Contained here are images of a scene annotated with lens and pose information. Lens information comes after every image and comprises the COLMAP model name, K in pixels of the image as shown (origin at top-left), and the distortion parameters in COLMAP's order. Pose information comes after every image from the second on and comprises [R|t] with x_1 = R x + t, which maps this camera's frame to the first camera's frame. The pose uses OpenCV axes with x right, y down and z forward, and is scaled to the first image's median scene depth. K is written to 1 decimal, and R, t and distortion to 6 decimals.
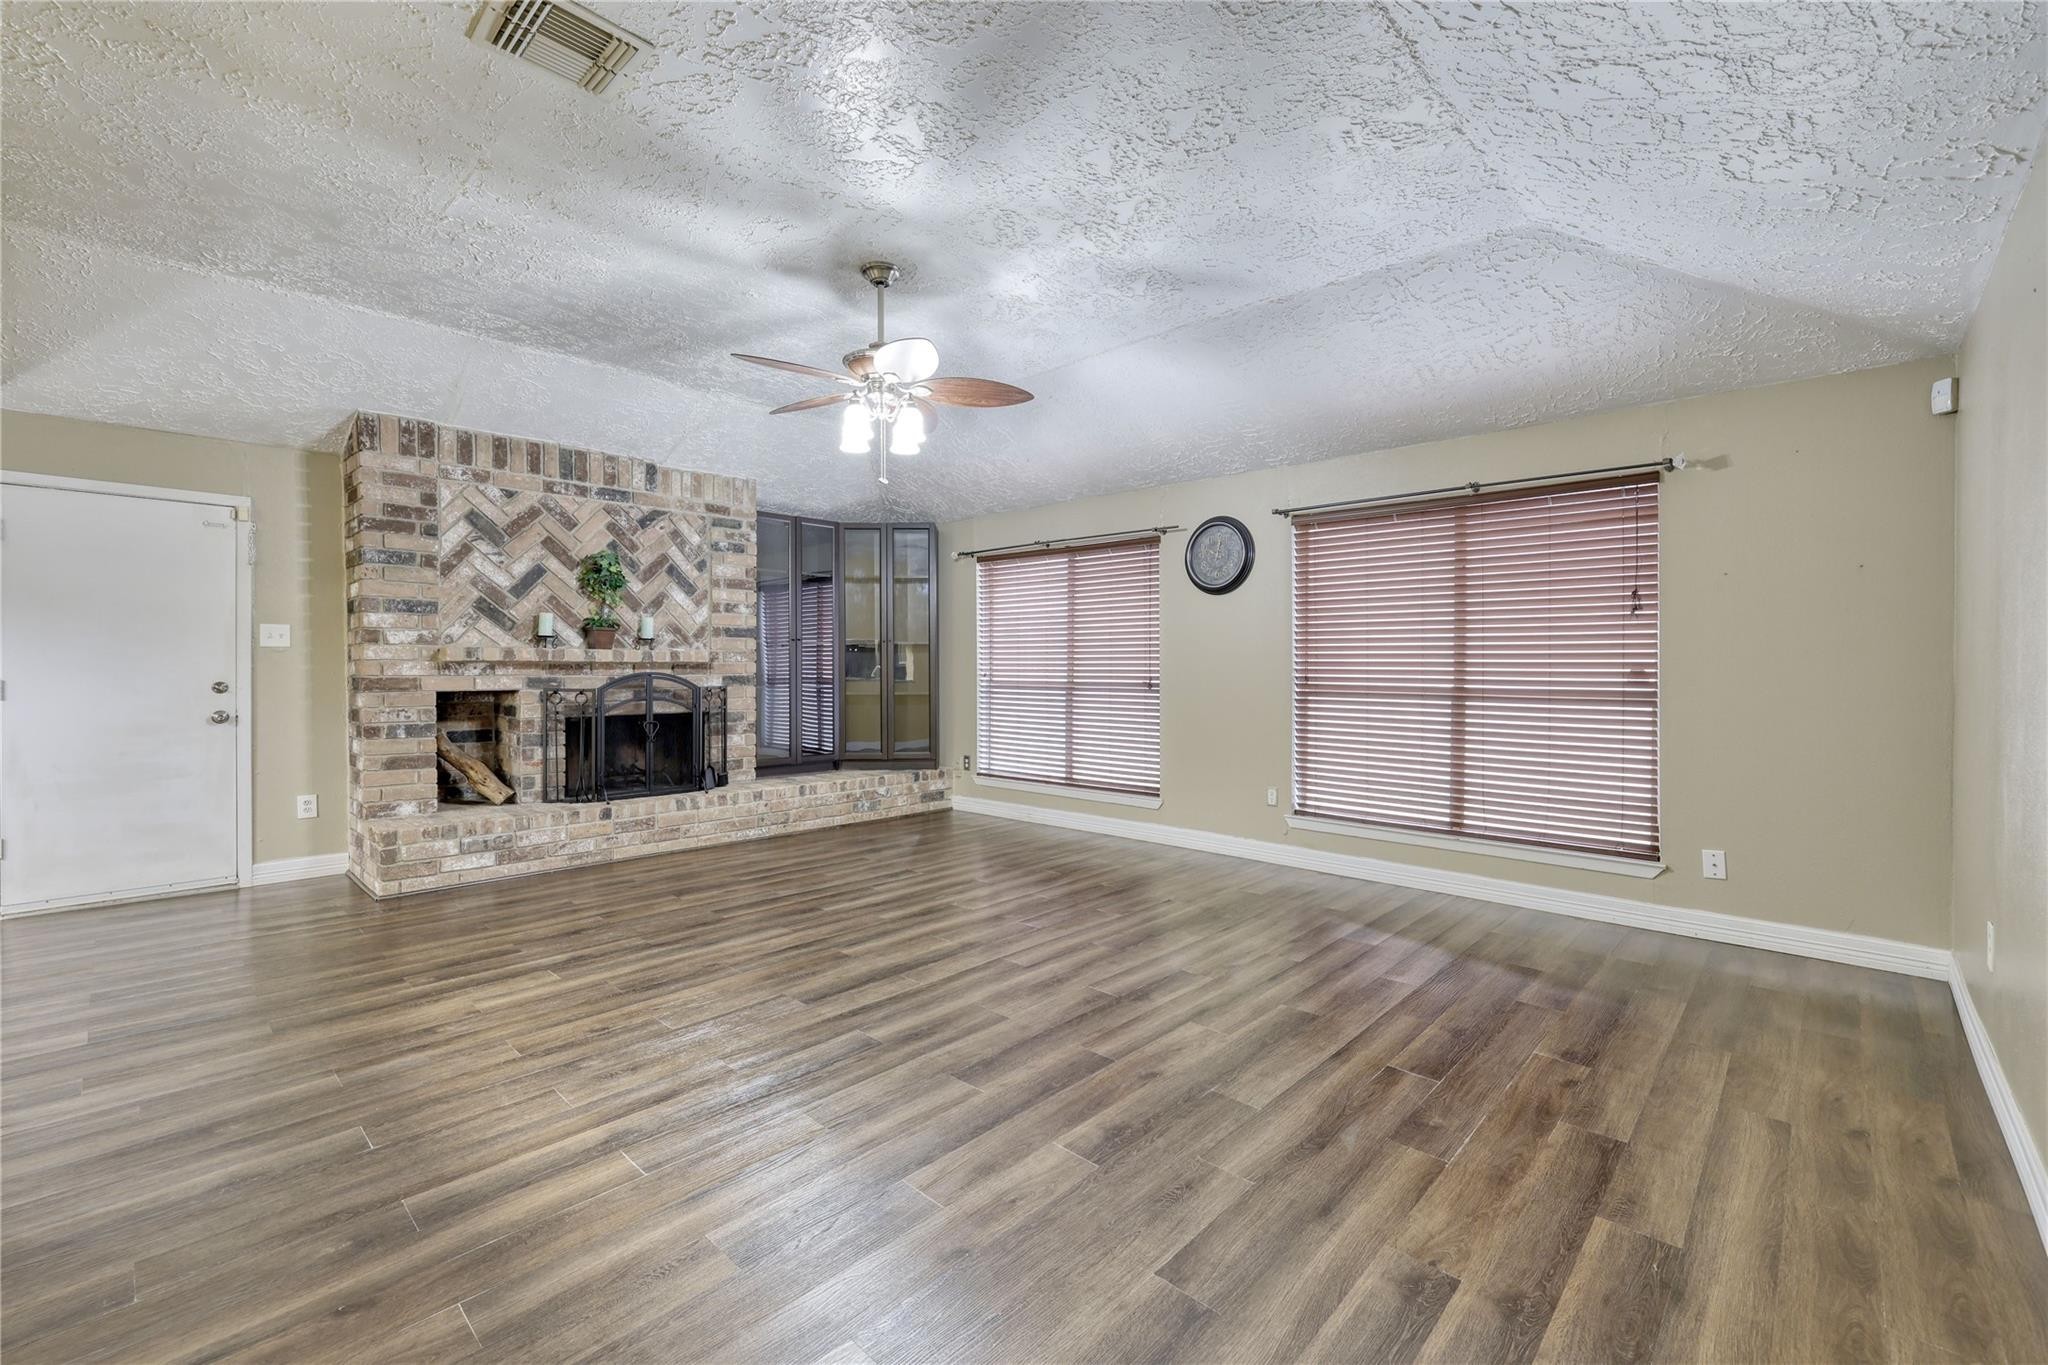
lens RADIAL K [[857.7, 0, 1025.2], [0, 857.7, 671.7], [0, 0, 1]] dist [0.000102, 0.000282]
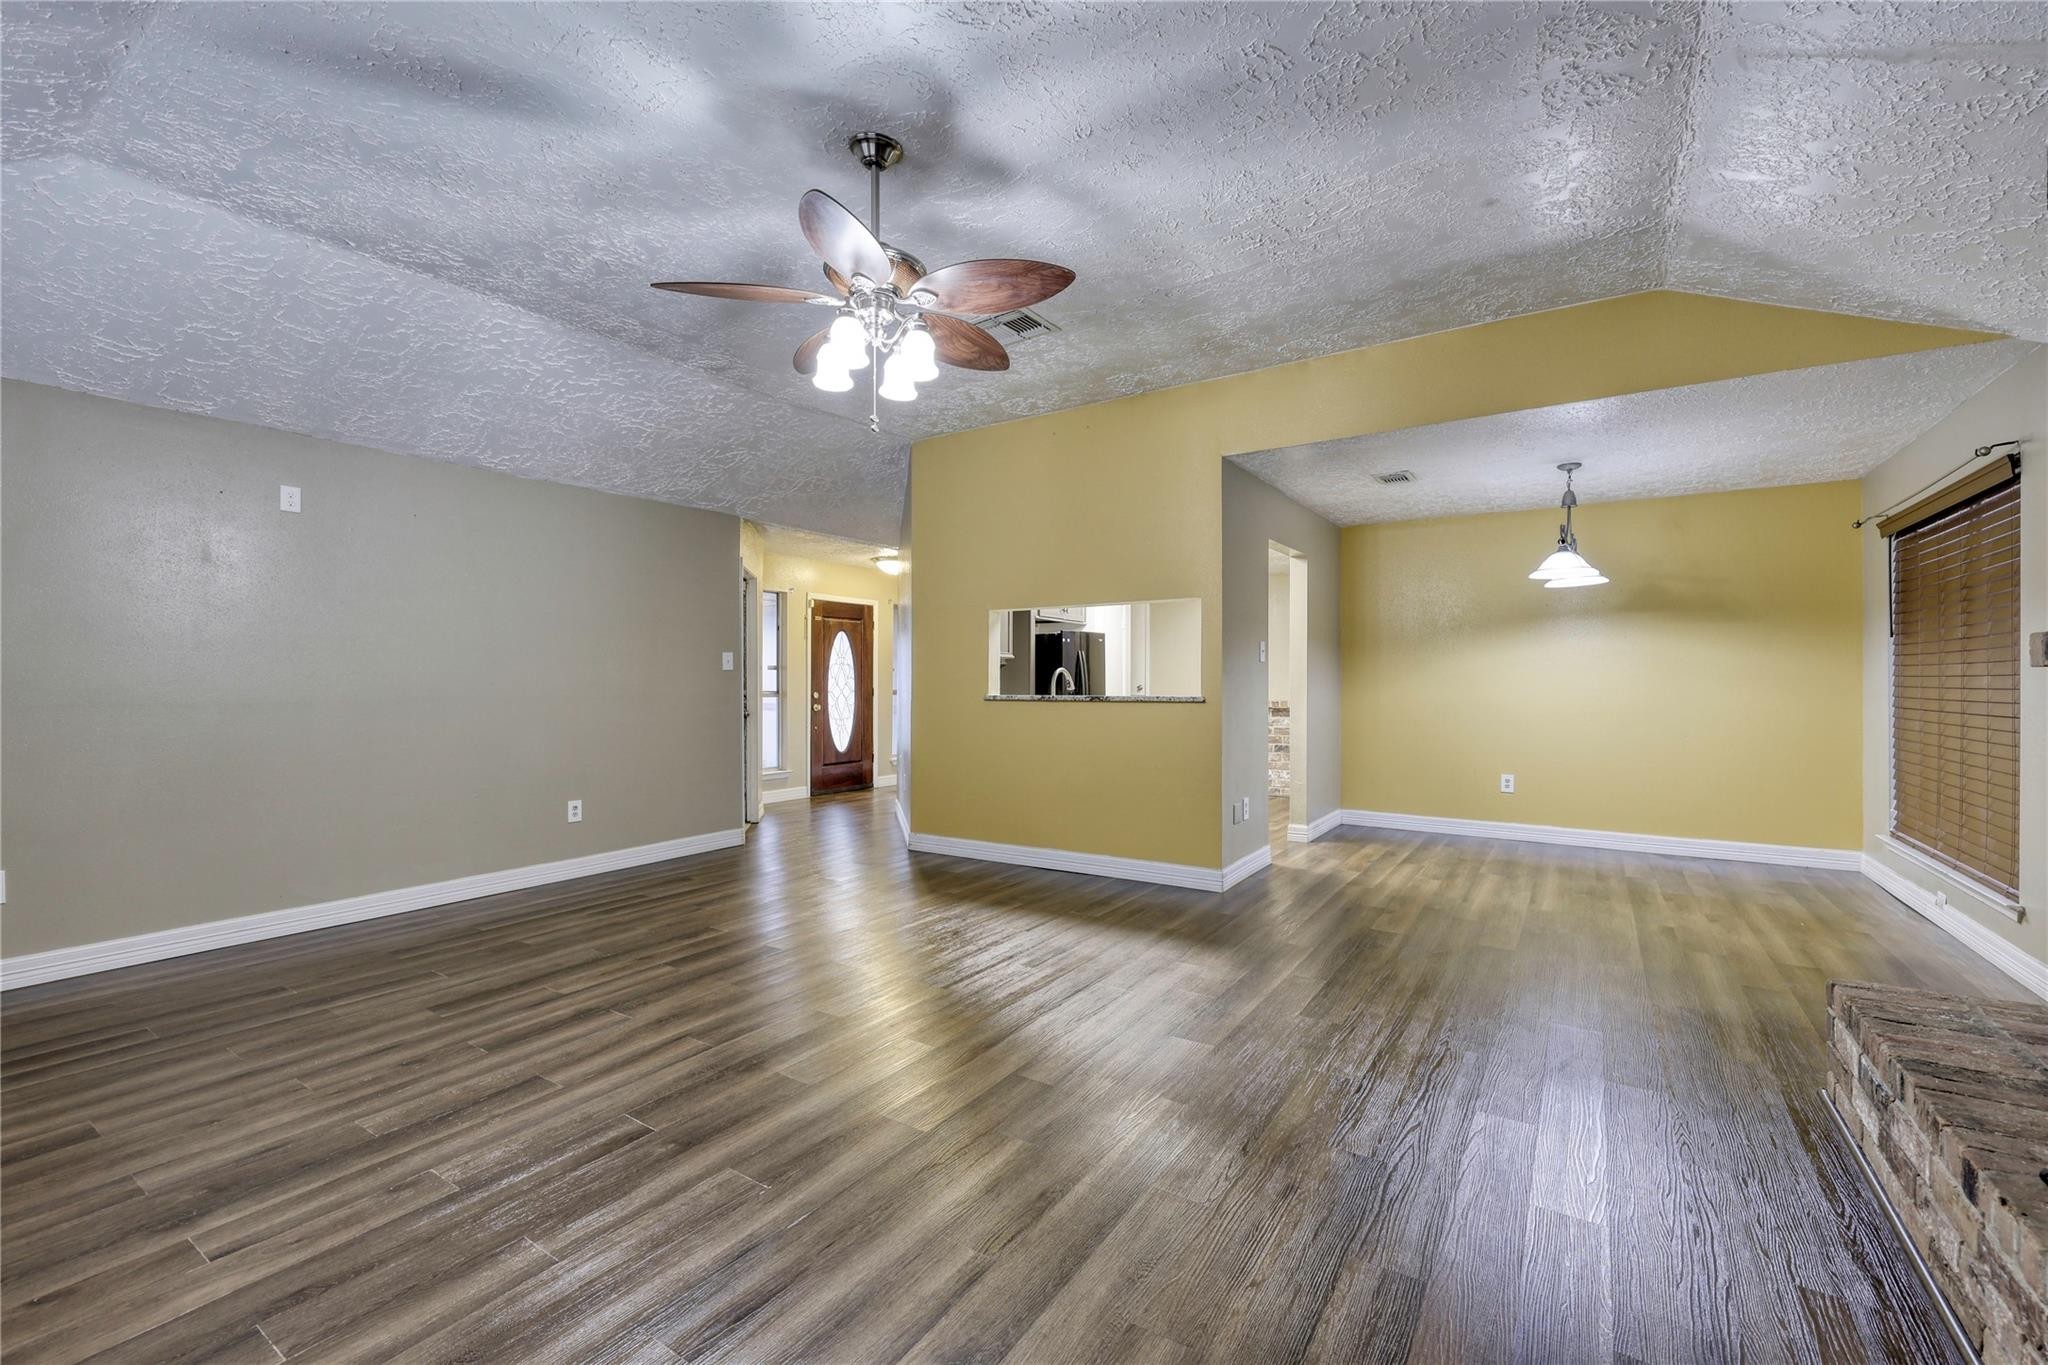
lens RADIAL K [[857.7, 0, 1025.2], [0, 857.7, 671.7], [0, 0, 1]] dist [0.000102, 0.000282]
pose [[-0.985239, -0.000508, -0.171183, -0.196087], [-0.000203, 0.999998, -0.001796, -0.014108], [0.171183, -0.001735, -0.985238, 2.026484]]
